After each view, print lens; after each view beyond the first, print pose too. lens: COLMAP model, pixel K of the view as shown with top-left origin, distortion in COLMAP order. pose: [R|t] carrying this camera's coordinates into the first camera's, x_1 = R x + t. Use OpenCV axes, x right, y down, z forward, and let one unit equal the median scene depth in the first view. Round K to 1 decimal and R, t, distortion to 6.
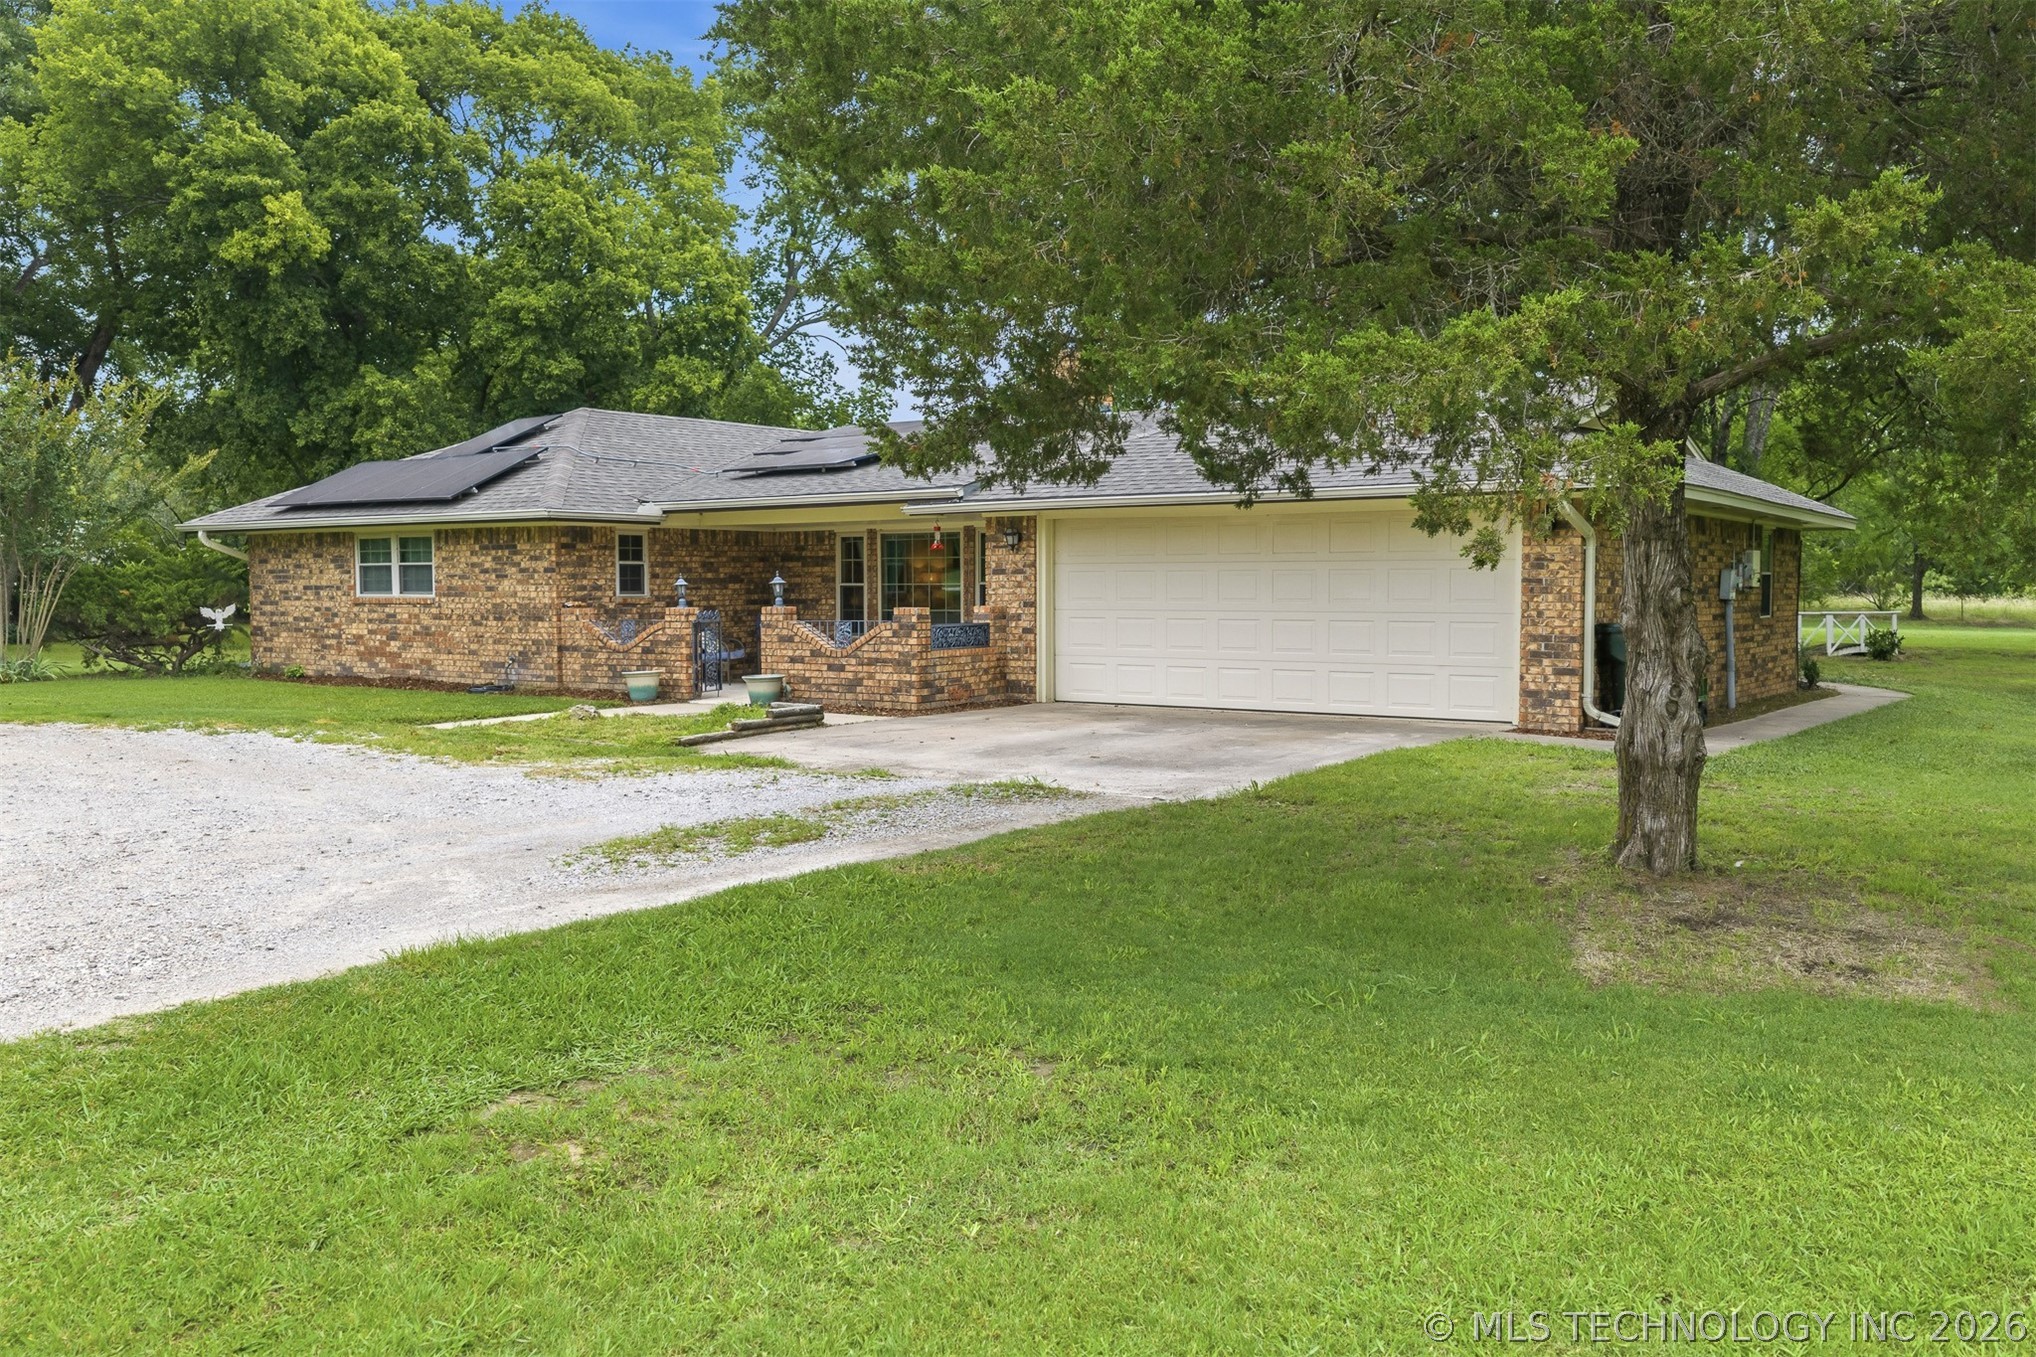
lens RADIAL K [[1673.1, 0, 1030.9], [0, 1673.1, 721.2], [0, 0, 1]] dist [0.025207, -0.024184]
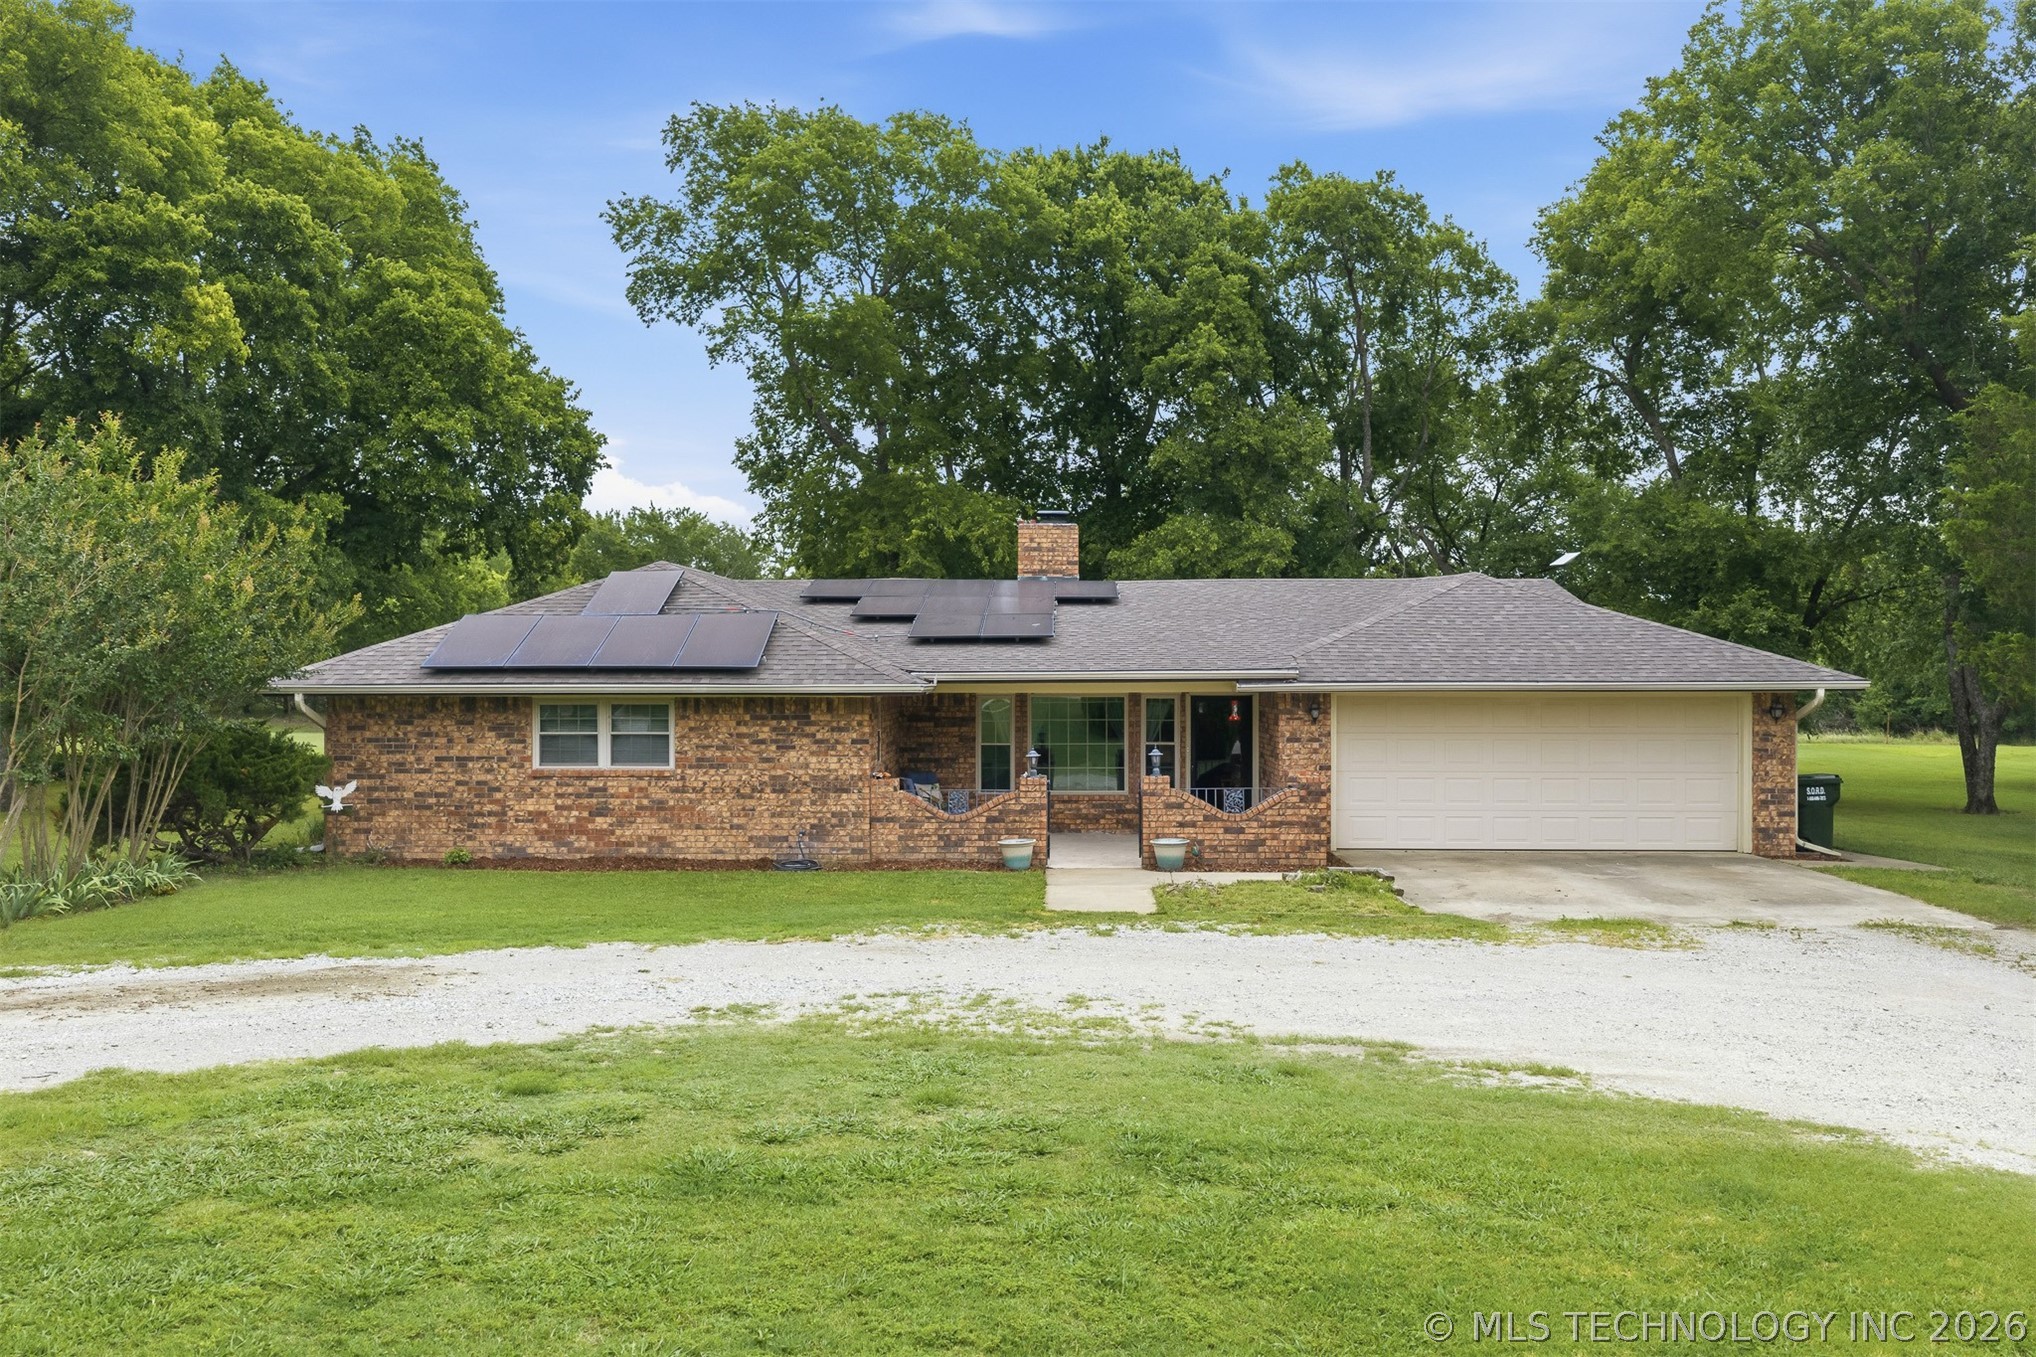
lens RADIAL K [[1673.1, 0, 1022.0], [0, 1673.1, 692.0], [0, 0, 1]] dist [0.025207, -0.024184]
pose [[0.838376, -0.001186, 0.545092, -0.718301], [0.042711, 0.997066, -0.063522, -0.050241], [-0.543417, 0.076537, 0.835966, 0.111890]]
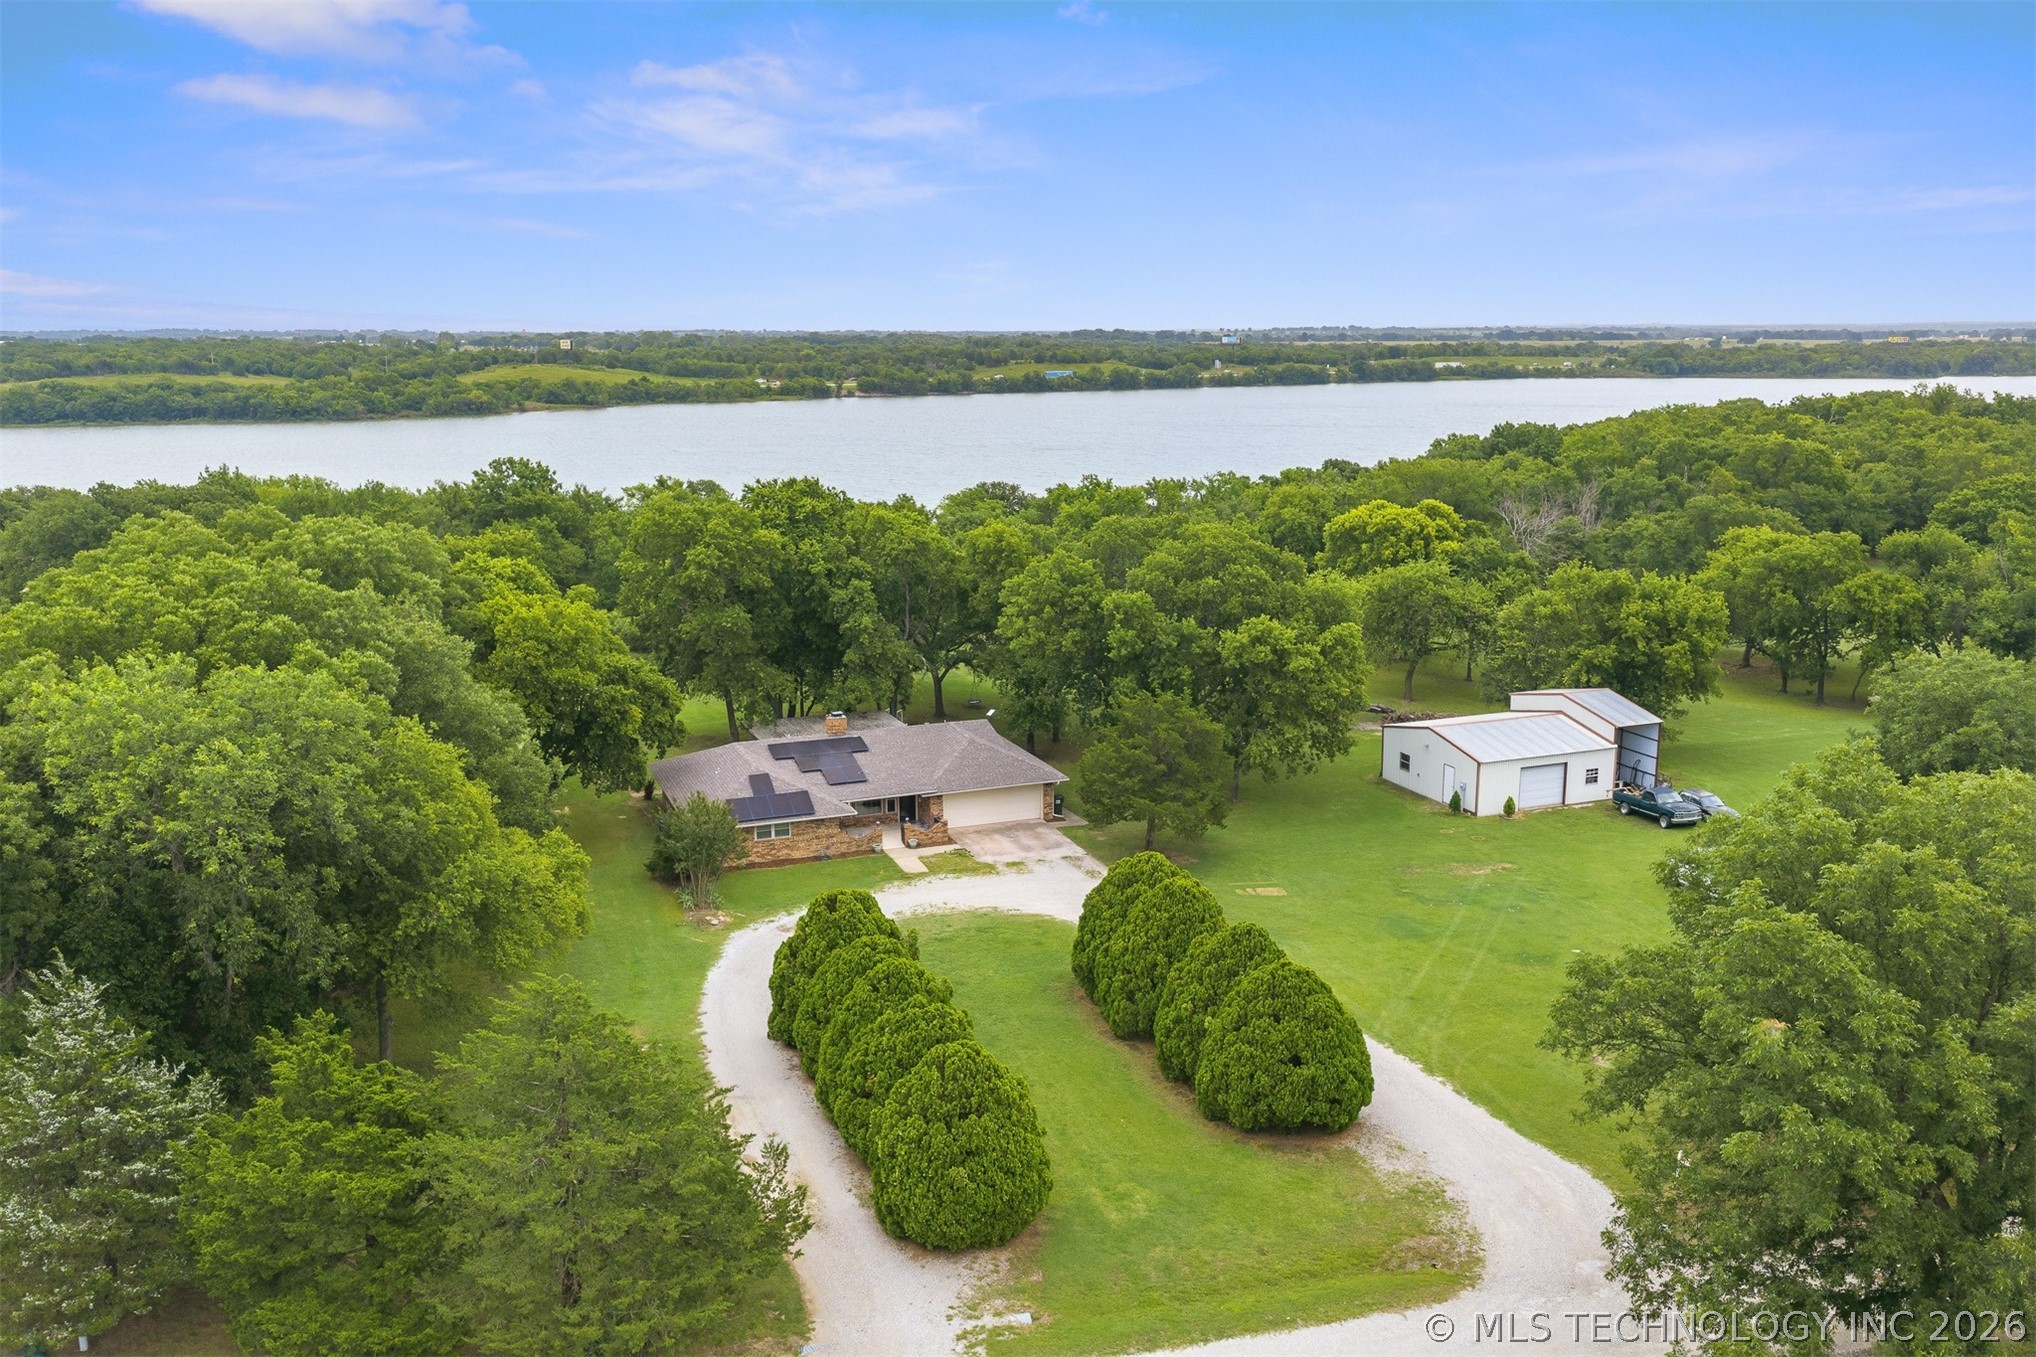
lens RADIAL K [[1673.1, 0, 1020.2], [0, 1673.1, 680.0], [0, 0, 1]] dist [0.025207, -0.024184]
pose [[0.568407, -0.165230, 0.805986, -3.041517], [0.069359, 0.985763, 0.153170, -0.962443], [-0.819819, -0.031161, 0.571774, -1.536014]]
